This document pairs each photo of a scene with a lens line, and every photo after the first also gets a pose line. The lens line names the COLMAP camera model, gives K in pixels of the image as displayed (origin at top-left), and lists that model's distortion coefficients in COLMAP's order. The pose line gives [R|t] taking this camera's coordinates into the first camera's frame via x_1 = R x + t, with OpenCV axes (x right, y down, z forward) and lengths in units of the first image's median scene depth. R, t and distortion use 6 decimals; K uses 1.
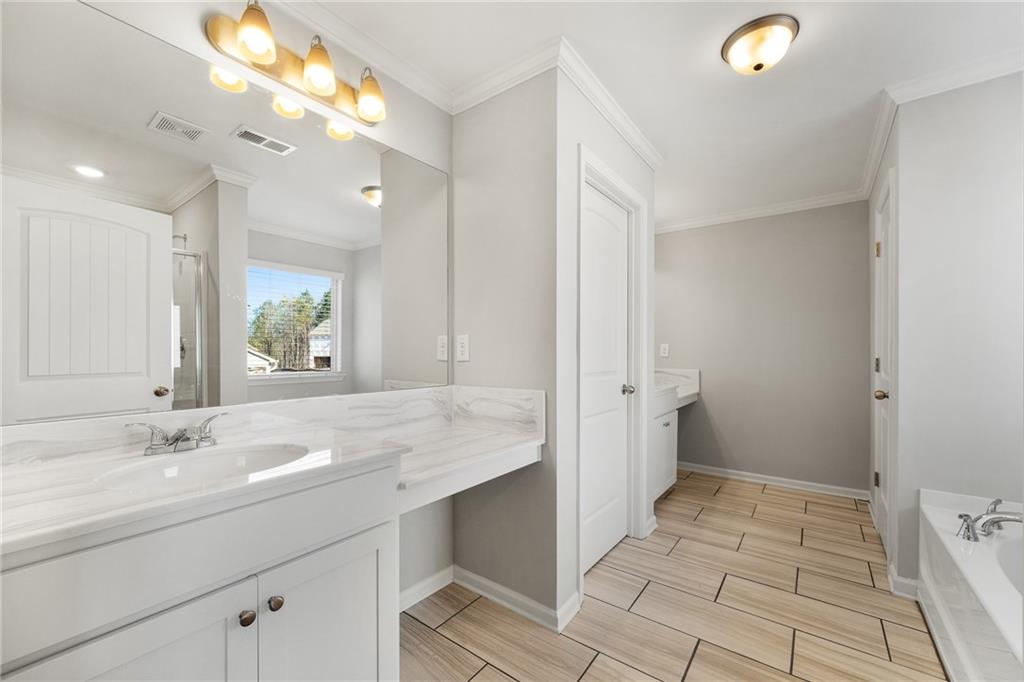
lens RADIAL K [[409.1, 0, 508.6], [0, 409.1, 348.4], [0, 0, 1]] dist [-0.004604, 0.000195]
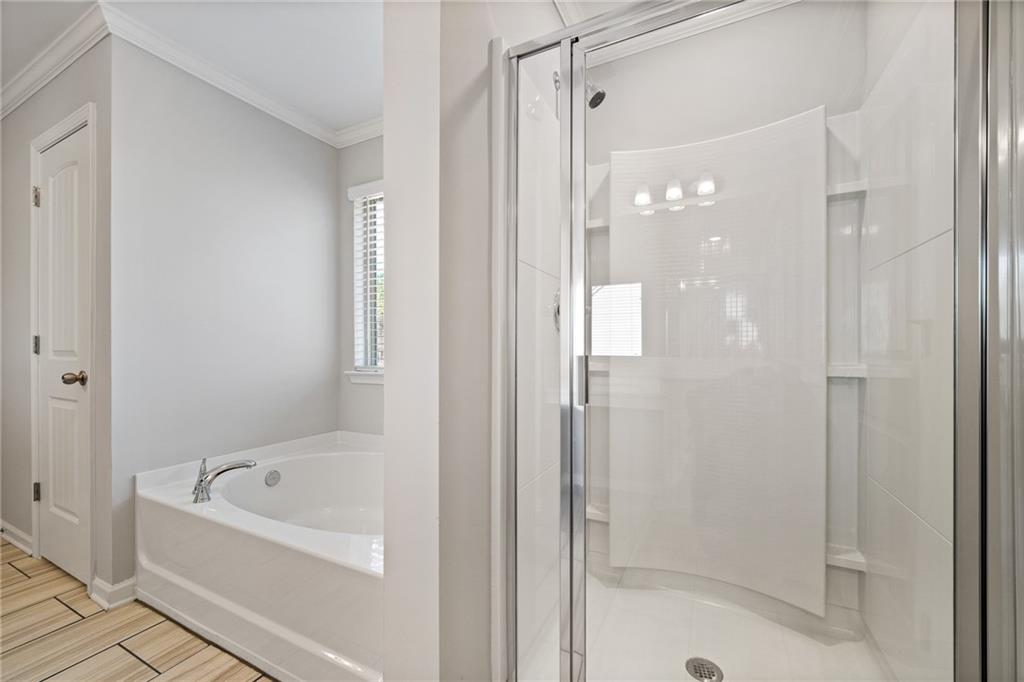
lens RADIAL K [[409.1, 0, 513.9], [0, 409.1, 344.7], [0, 0, 1]] dist [-0.004604, 0.000195]
pose [[-0.187101, -0.002553, 0.982337, -0.039571], [0.000264, 0.999996, 0.002649, 0.051701], [-0.982341, 0.000755, -0.187100, 0.331851]]
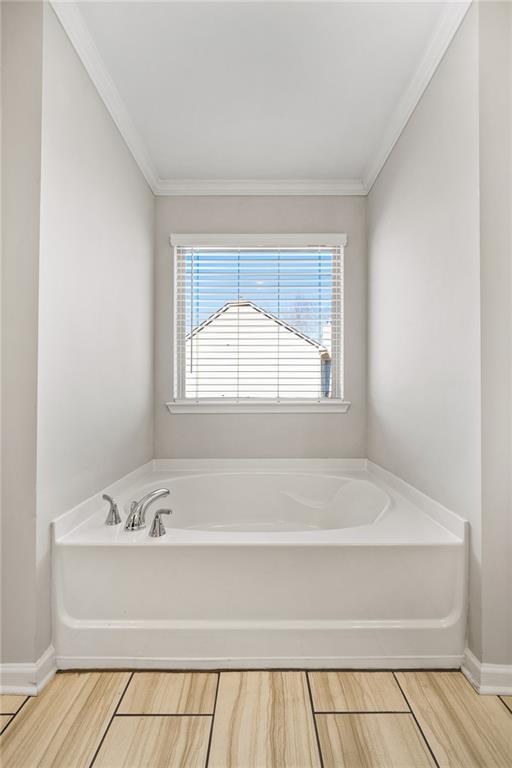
lens RADIAL K [[306.8, 0, 259.7], [0, 306.8, 388.8], [0, 0, 1]] dist [-0.004604, 0.000195]
pose [[-0.609364, 0.006617, 0.792863, 0.316590], [-0.002106, 0.999948, -0.009964, 0.103047], [-0.792888, -0.007741, -0.609319, 1.017775]]
